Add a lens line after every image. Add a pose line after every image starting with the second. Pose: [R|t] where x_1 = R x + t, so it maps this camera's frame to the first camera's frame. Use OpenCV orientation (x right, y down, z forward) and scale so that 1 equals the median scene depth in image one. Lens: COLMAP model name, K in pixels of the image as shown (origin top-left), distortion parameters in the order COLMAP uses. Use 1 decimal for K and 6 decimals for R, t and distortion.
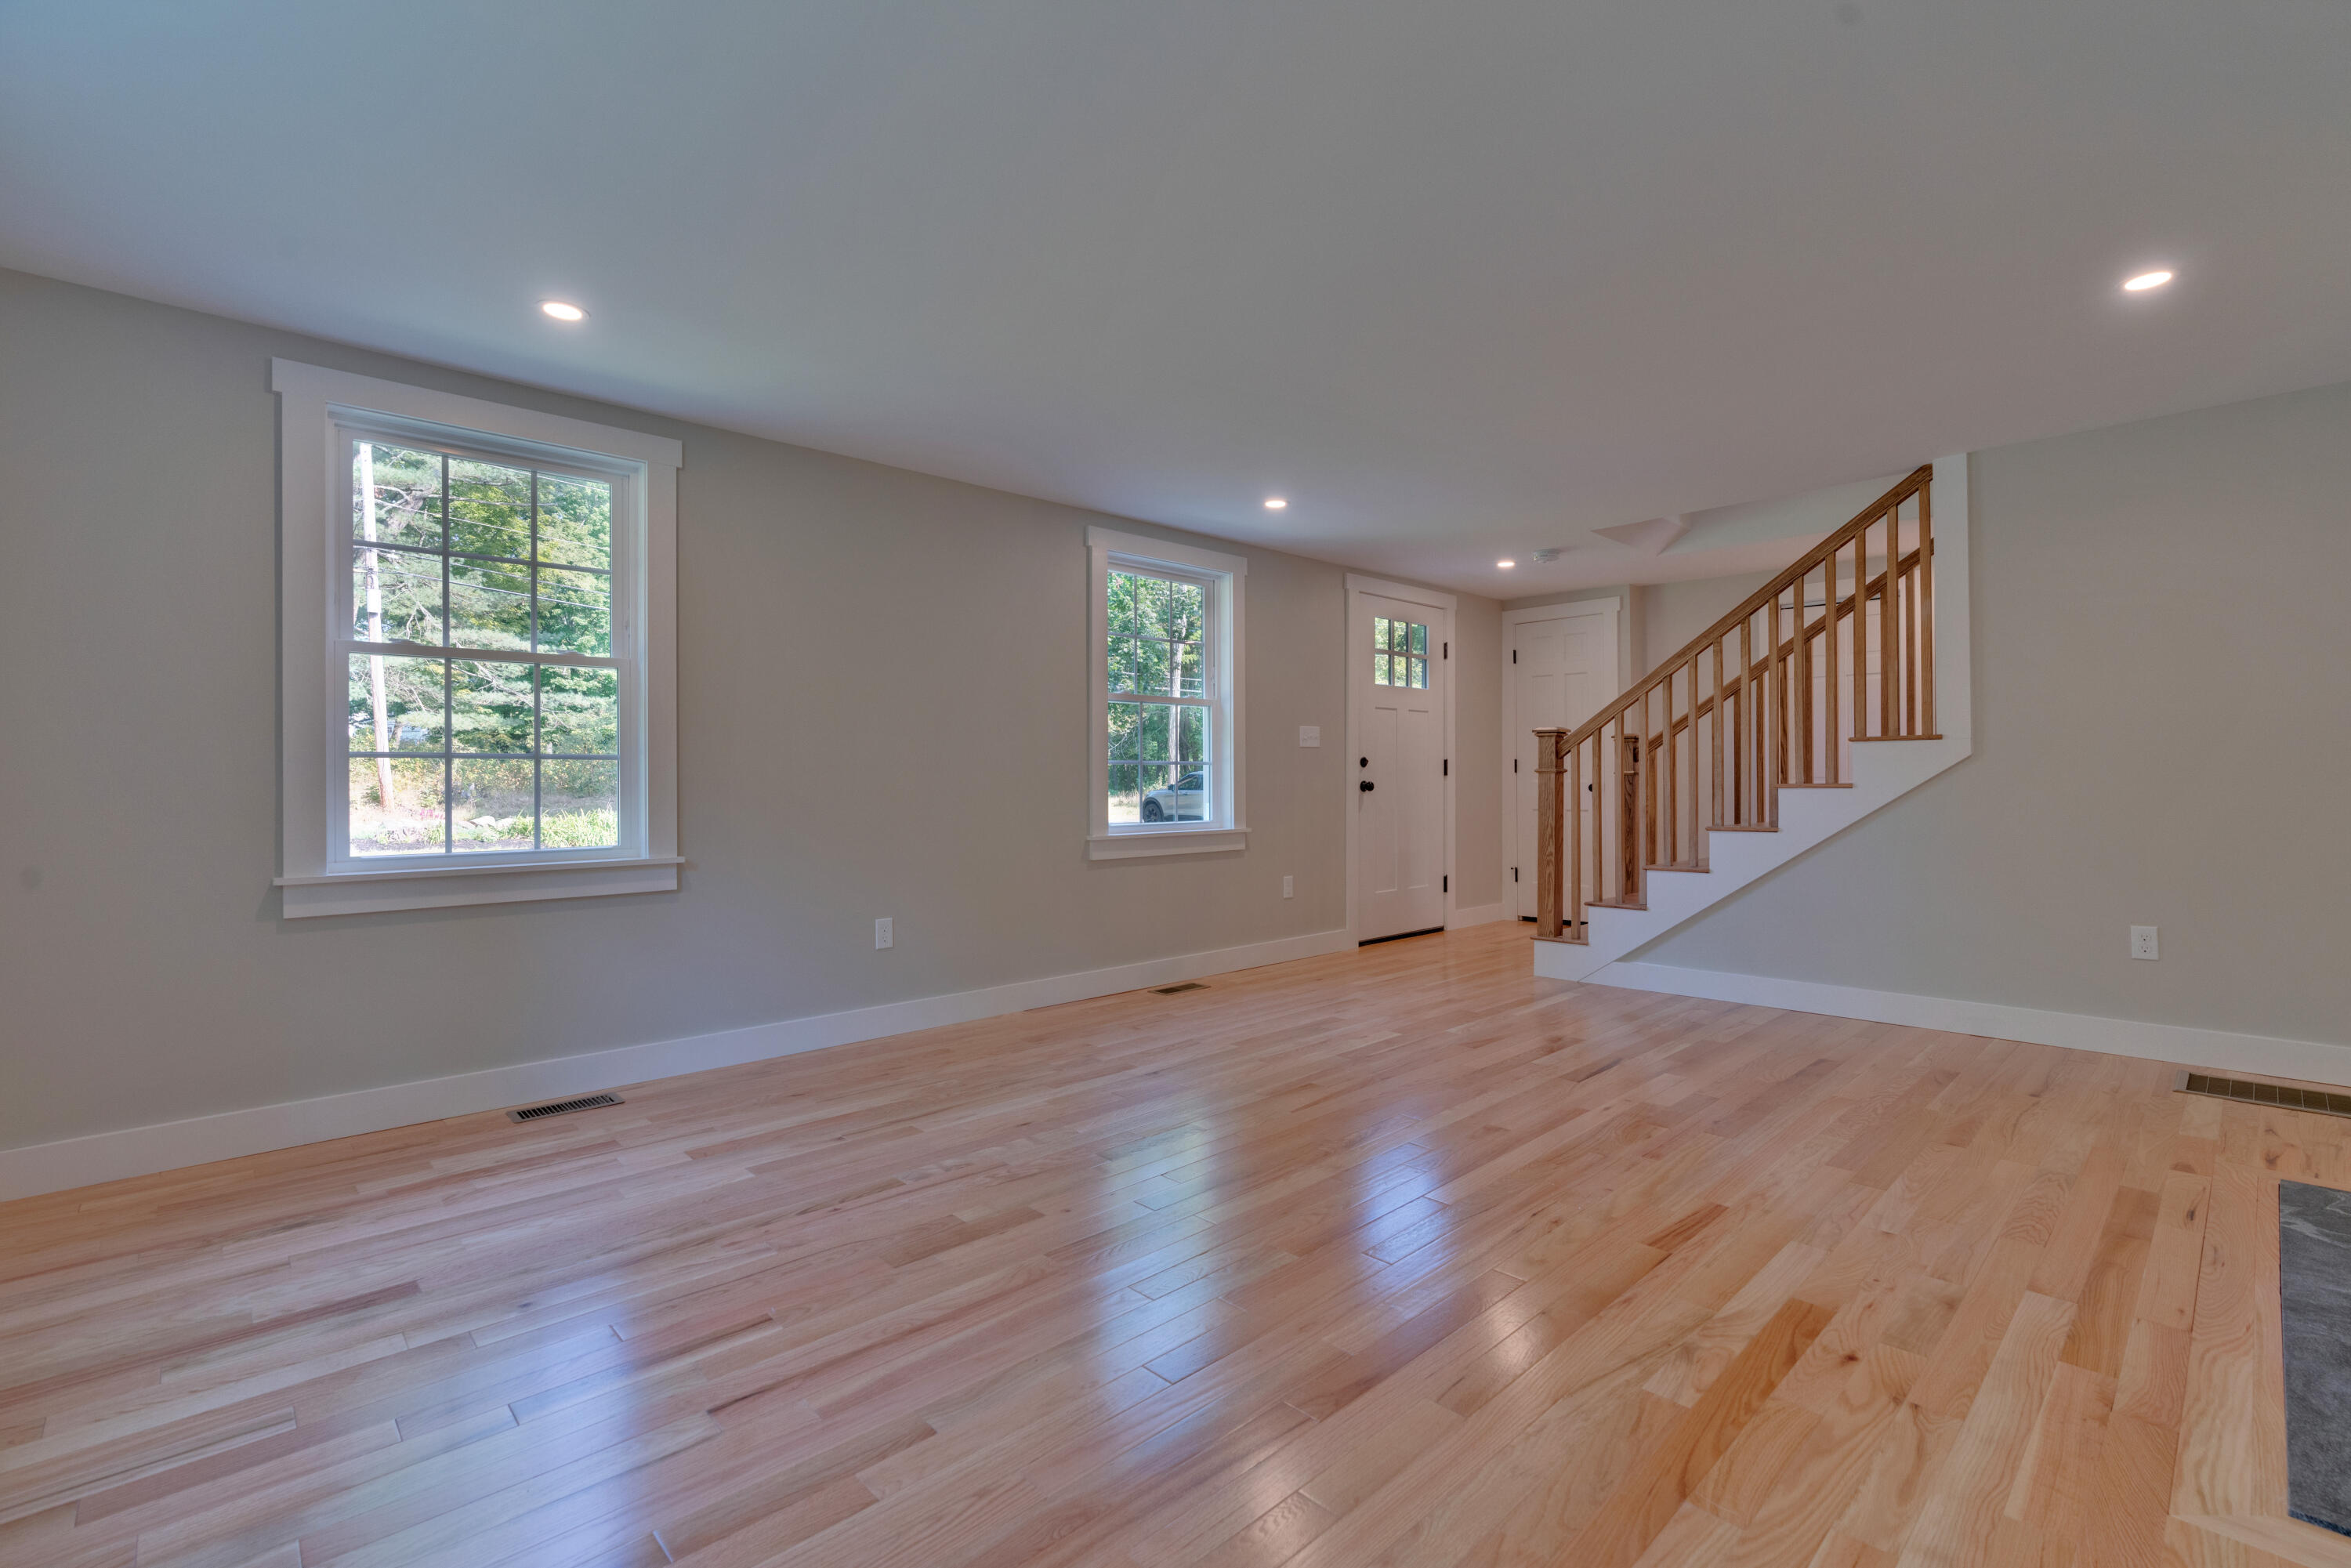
lens RADIAL K [[1074.7, 0, 1179.0], [0, 1074.7, 772.3], [0, 0, 1]] dist [-0.001672, 0.000784]
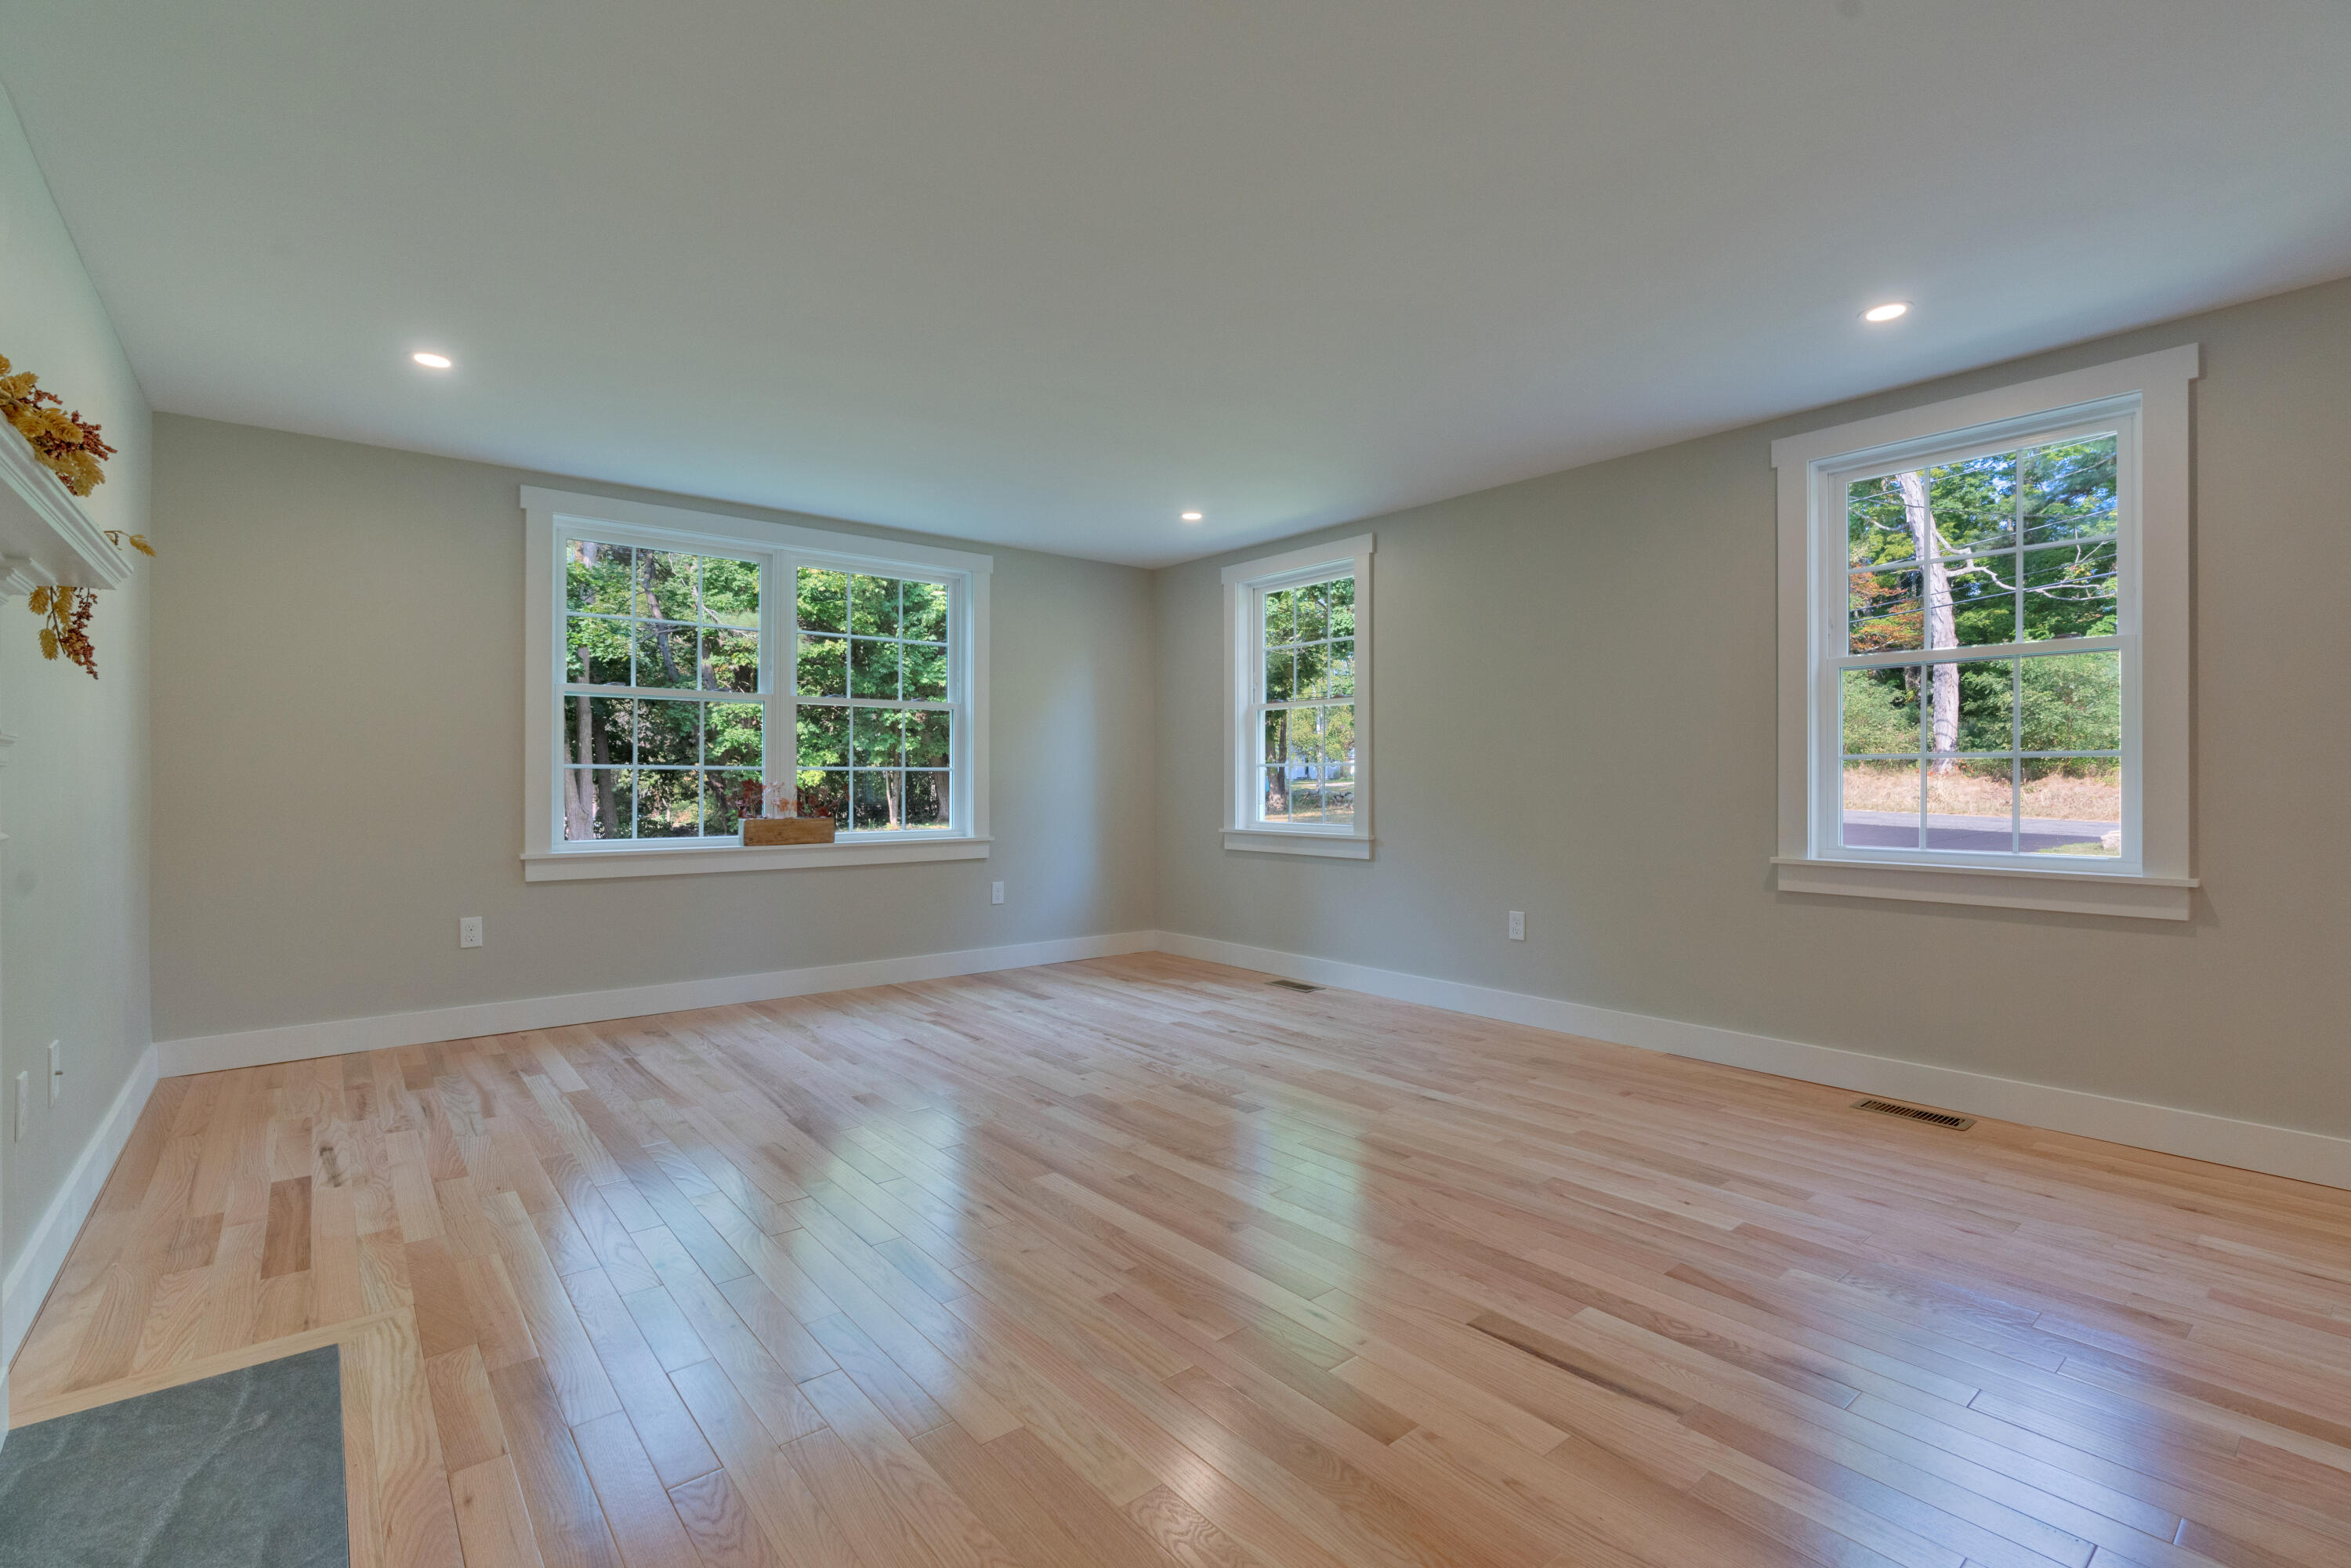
lens RADIAL K [[1040.0, 0, 1175.5], [0, 1040.0, 784.0], [0, 0, 1]] dist [-0.027808, 0.009860]
pose [[-0.081893, 0.008264, -0.996607, 1.085961], [0.005785, 0.999953, 0.007816, 0.000469], [0.996624, -0.005125, -0.081937, 1.054550]]
